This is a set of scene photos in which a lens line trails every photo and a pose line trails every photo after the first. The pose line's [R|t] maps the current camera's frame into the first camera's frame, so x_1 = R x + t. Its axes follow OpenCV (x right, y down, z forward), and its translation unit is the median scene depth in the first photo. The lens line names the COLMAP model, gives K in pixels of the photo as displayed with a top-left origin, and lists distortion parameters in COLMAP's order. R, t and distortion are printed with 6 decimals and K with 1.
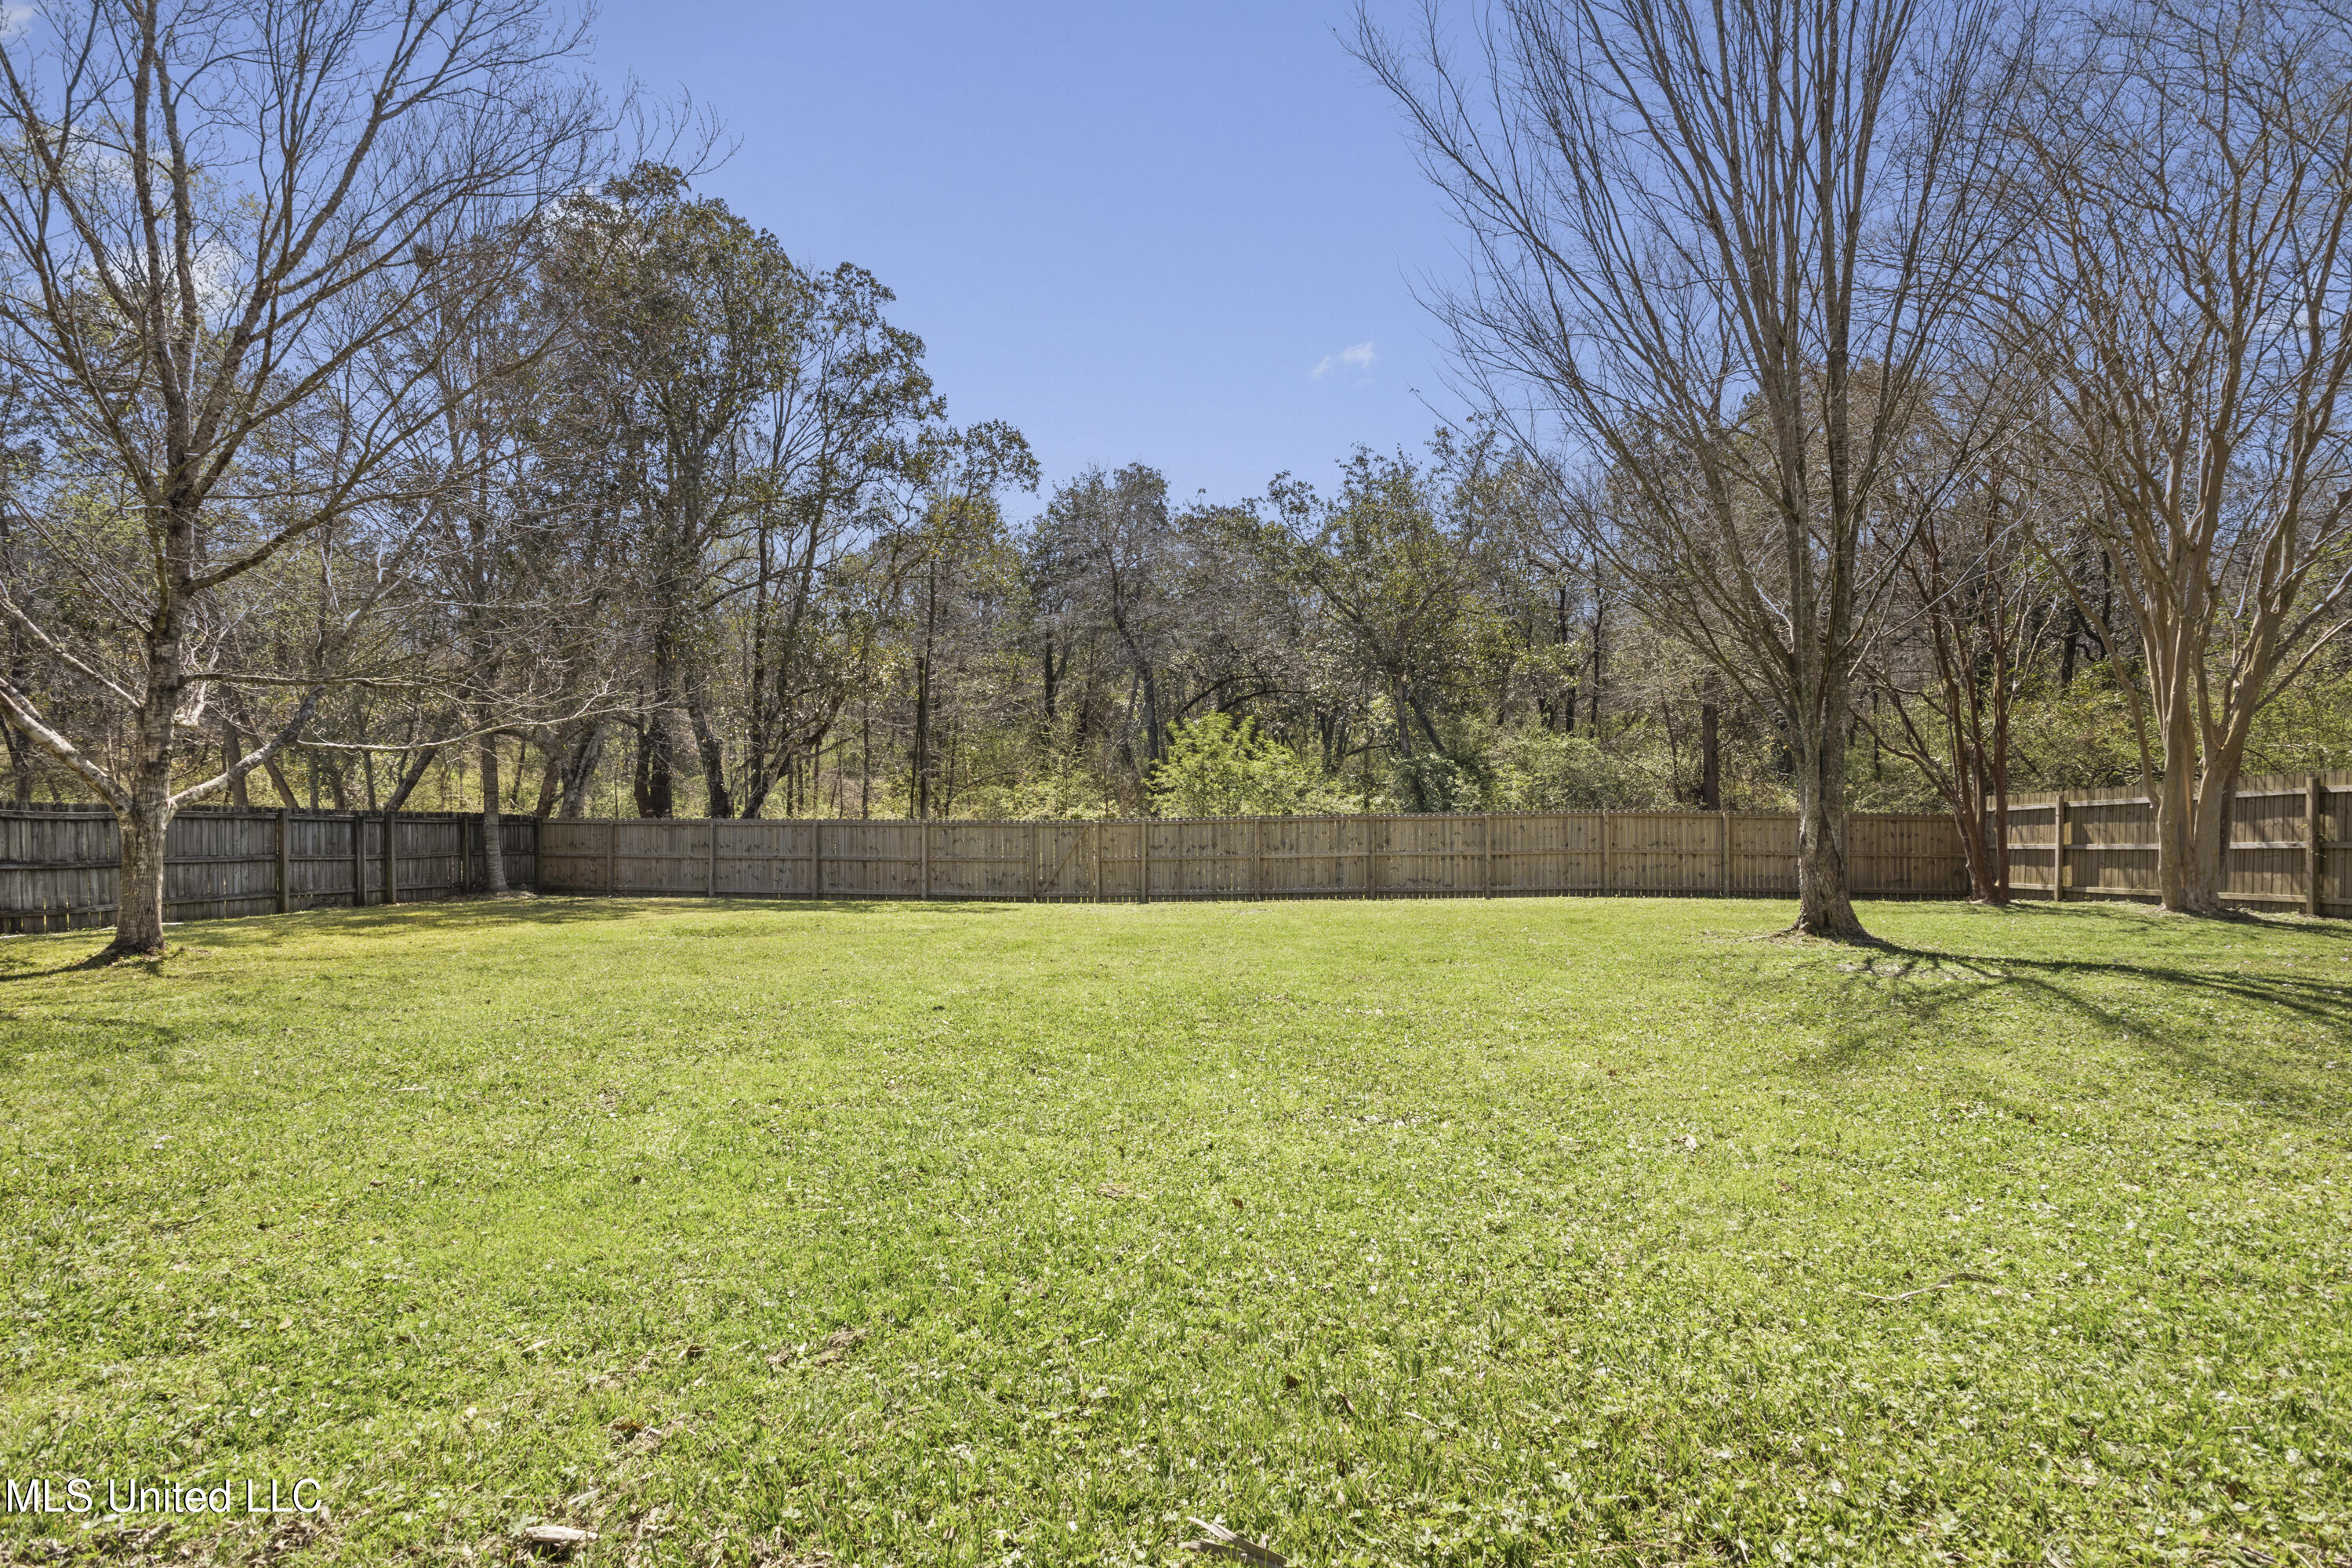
lens RADIAL K [[1154.3, 0, 1168.8], [0, 1154.3, 780.1], [0, 0, 1]] dist [-0.029080, 0.010870]
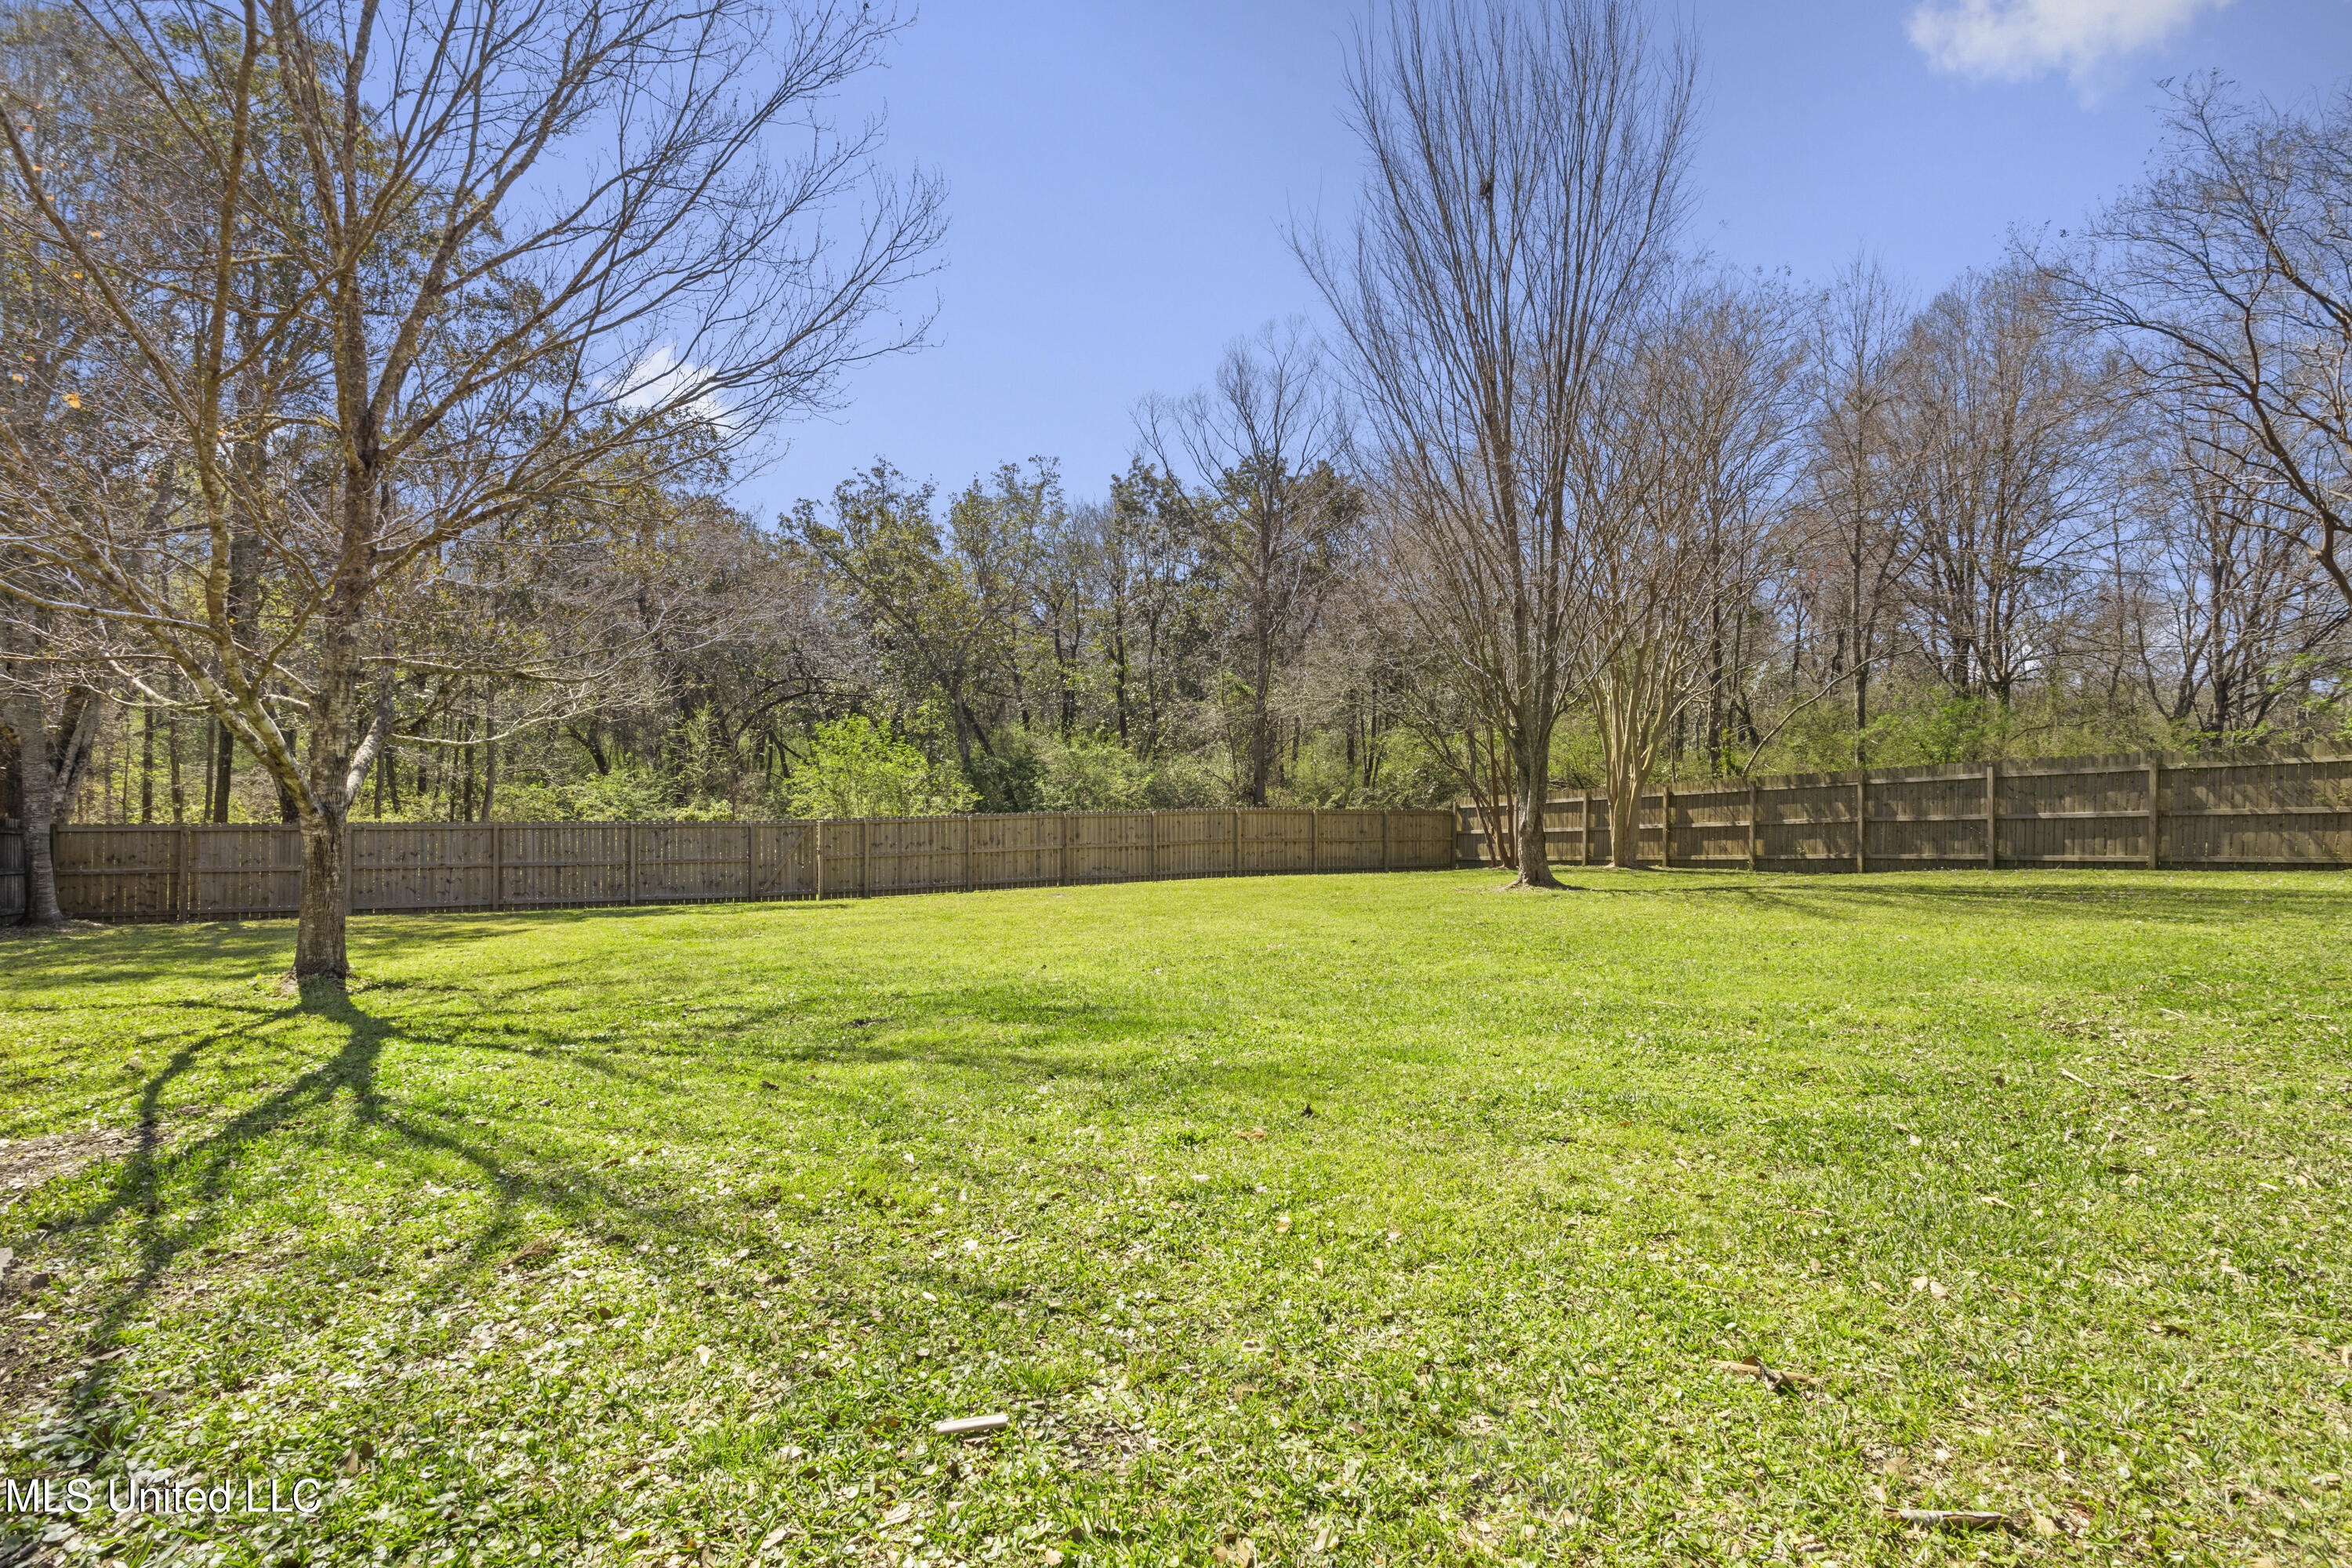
lens RADIAL K [[1154.3, 0, 1186.5], [0, 1154.3, 768.3], [0, 0, 1]] dist [-0.029080, 0.010870]
pose [[0.834129, 0.014998, 0.551366, -0.263005], [-0.008934, 0.999866, -0.013683, -0.000043], [-0.551498, 0.006488, 0.834151, -0.026784]]
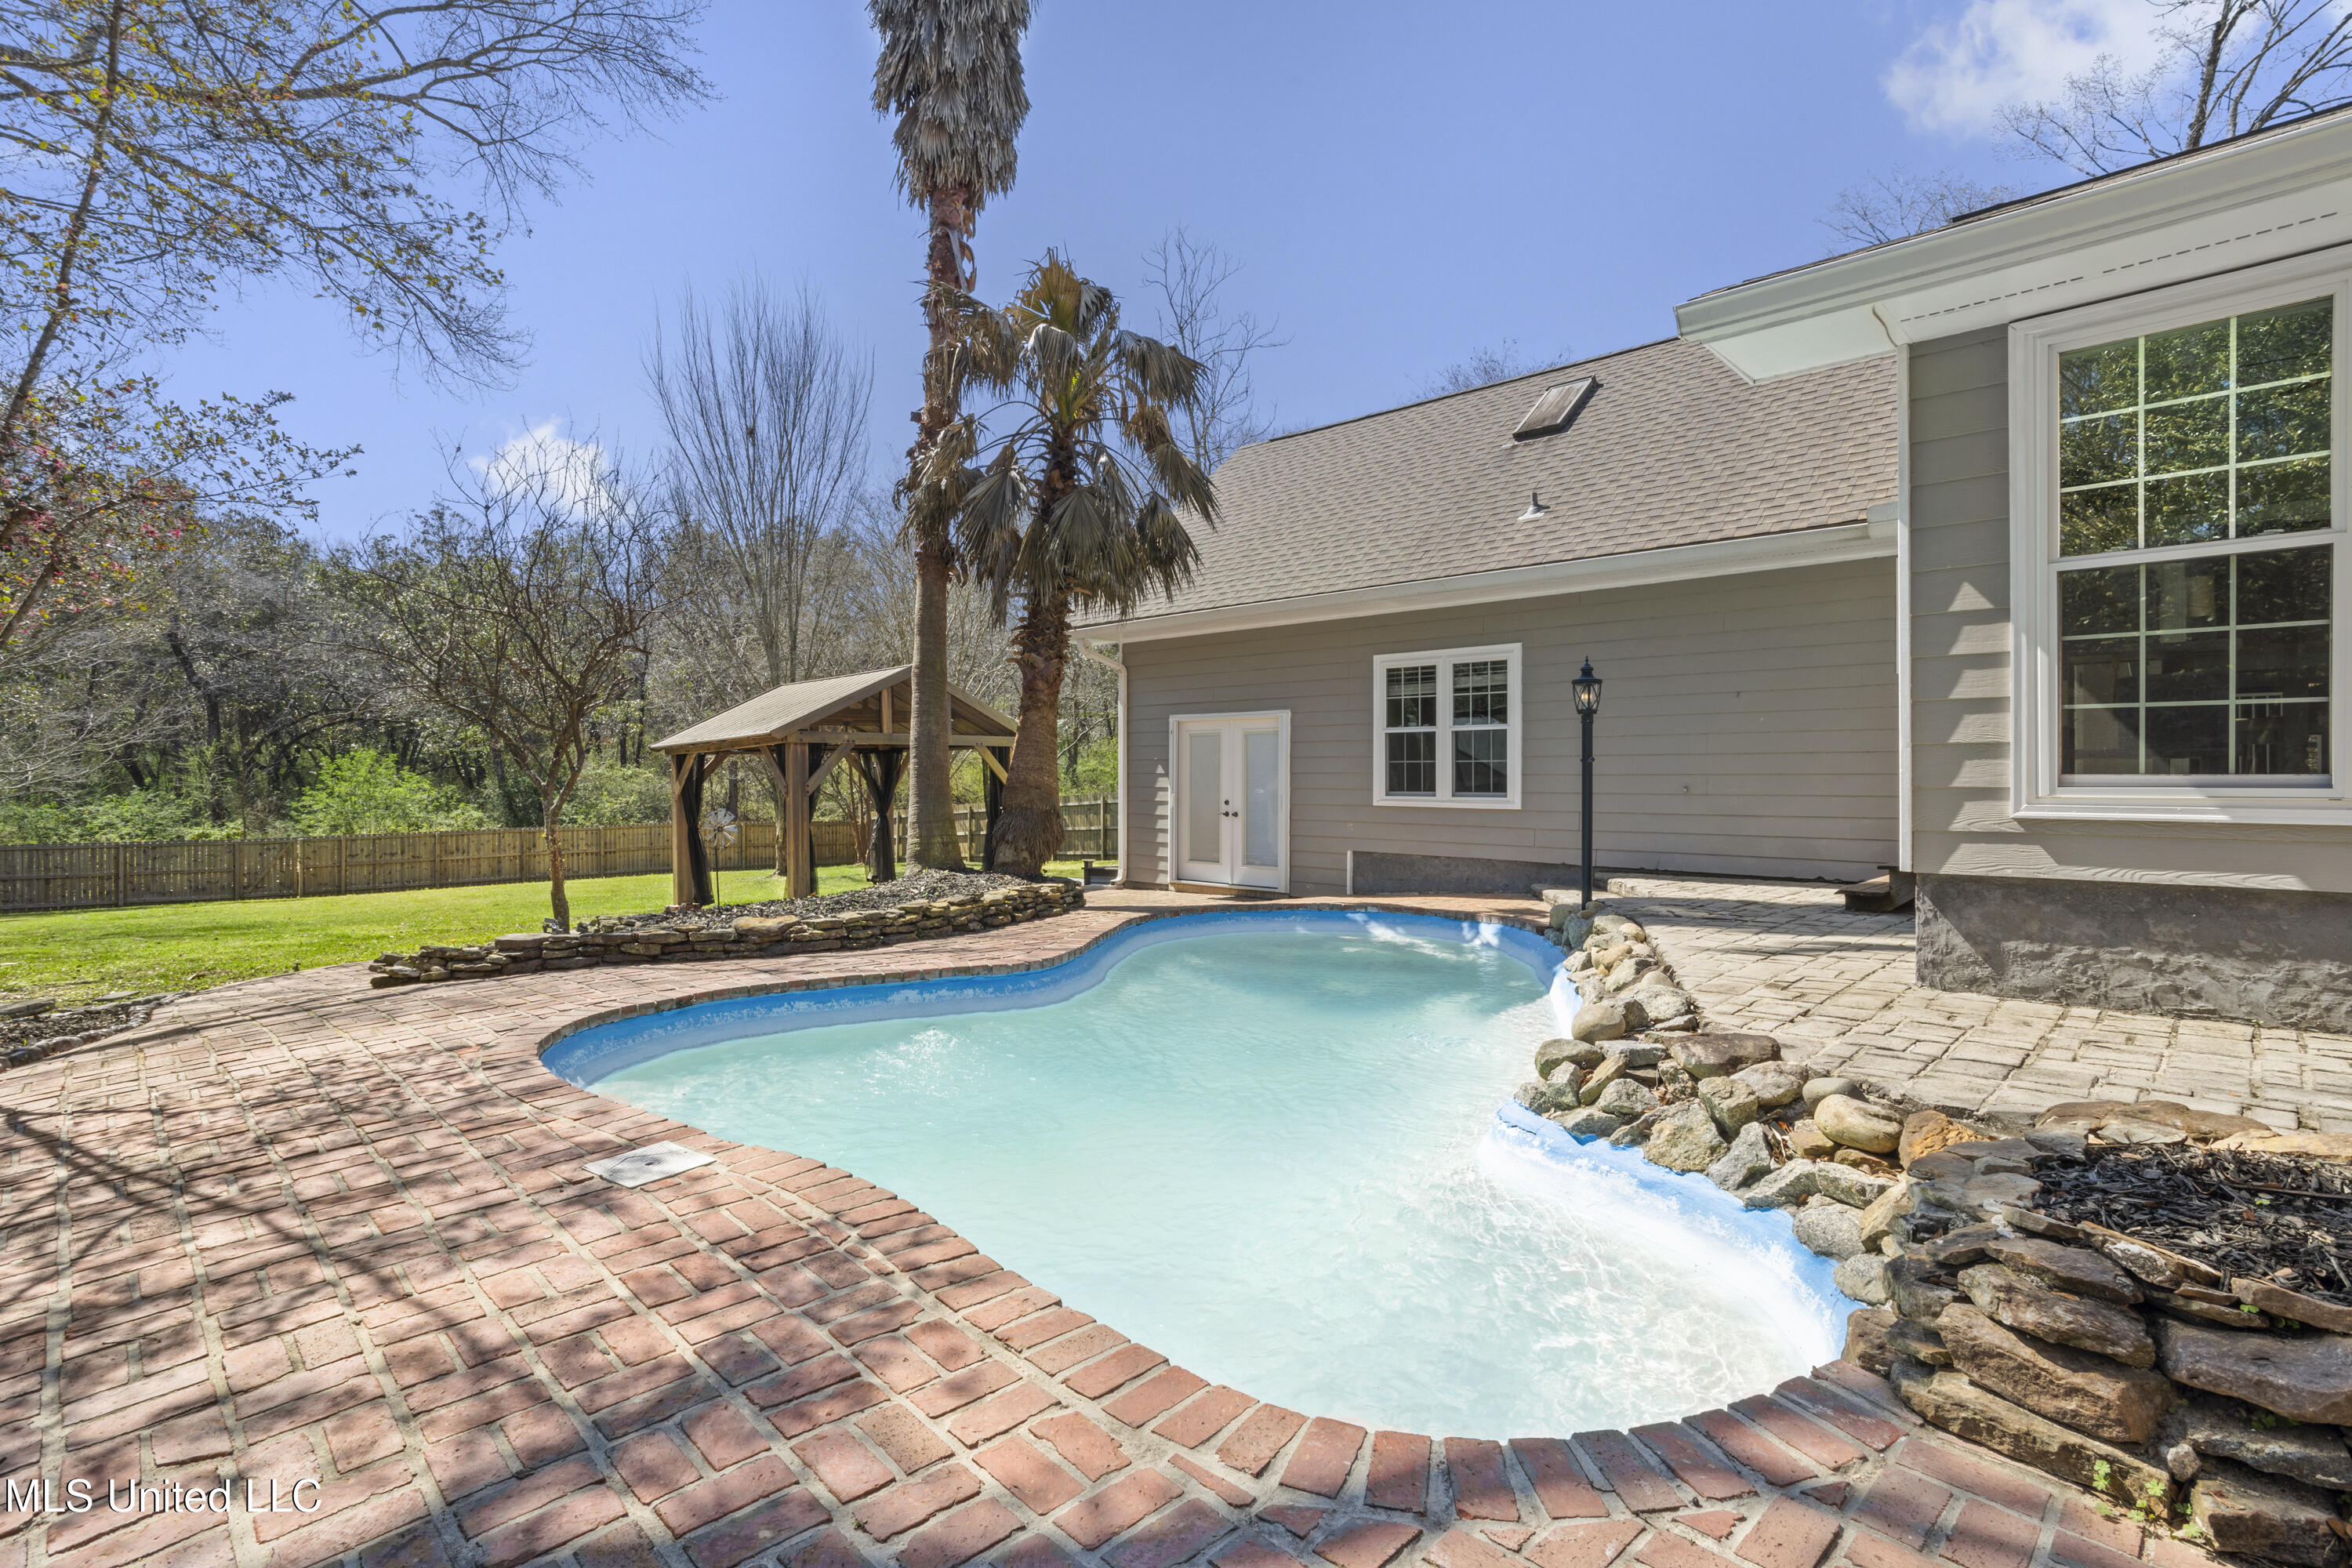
lens RADIAL K [[1154.3, 0, 1171.6], [0, 1154.3, 771.3], [0, 0, 1]] dist [-0.029080, 0.010870]
pose [[0.689011, 0.011876, 0.724653, -0.246119], [-0.004874, 0.999919, -0.011753, -0.023903], [-0.724734, 0.004566, 0.689013, -0.500404]]
